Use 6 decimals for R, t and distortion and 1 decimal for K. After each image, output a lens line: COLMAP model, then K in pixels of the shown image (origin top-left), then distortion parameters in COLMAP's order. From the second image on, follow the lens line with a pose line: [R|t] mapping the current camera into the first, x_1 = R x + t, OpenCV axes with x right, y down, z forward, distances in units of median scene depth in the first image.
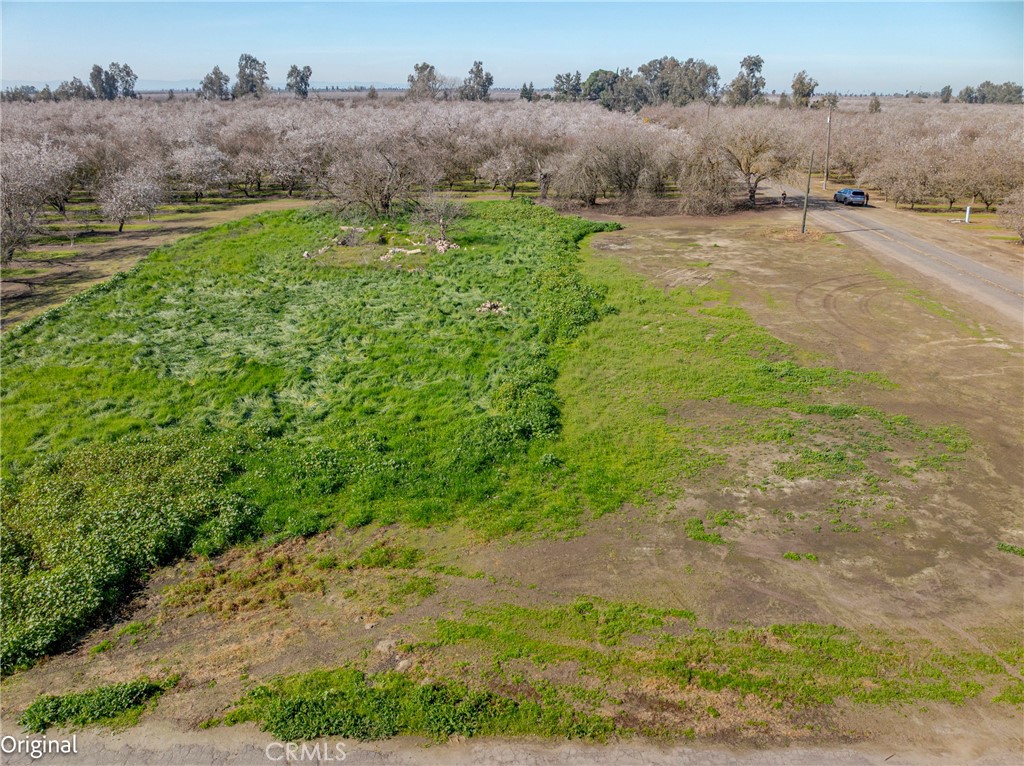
lens RADIAL K [[722.5, 0, 514.1], [0, 722.5, 378.2], [0, 0, 1]] dist [-0.045207, 0.009637]
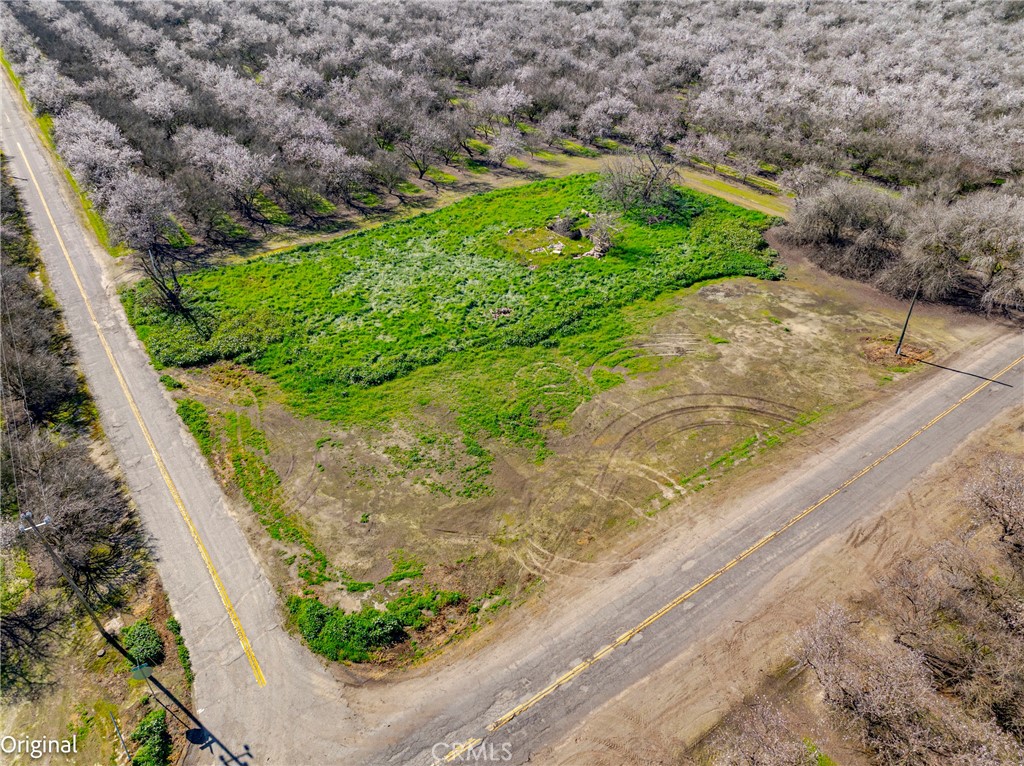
lens RADIAL K [[722.5, 0, 519.0], [0, 722.5, 375.9], [0, 0, 1]] dist [-0.045207, 0.009637]
pose [[0.608454, 0.452290, -0.652086, 1.779855], [-0.299846, 0.891808, 0.338780, -0.843018], [0.734762, -0.010607, 0.678242, -0.152295]]
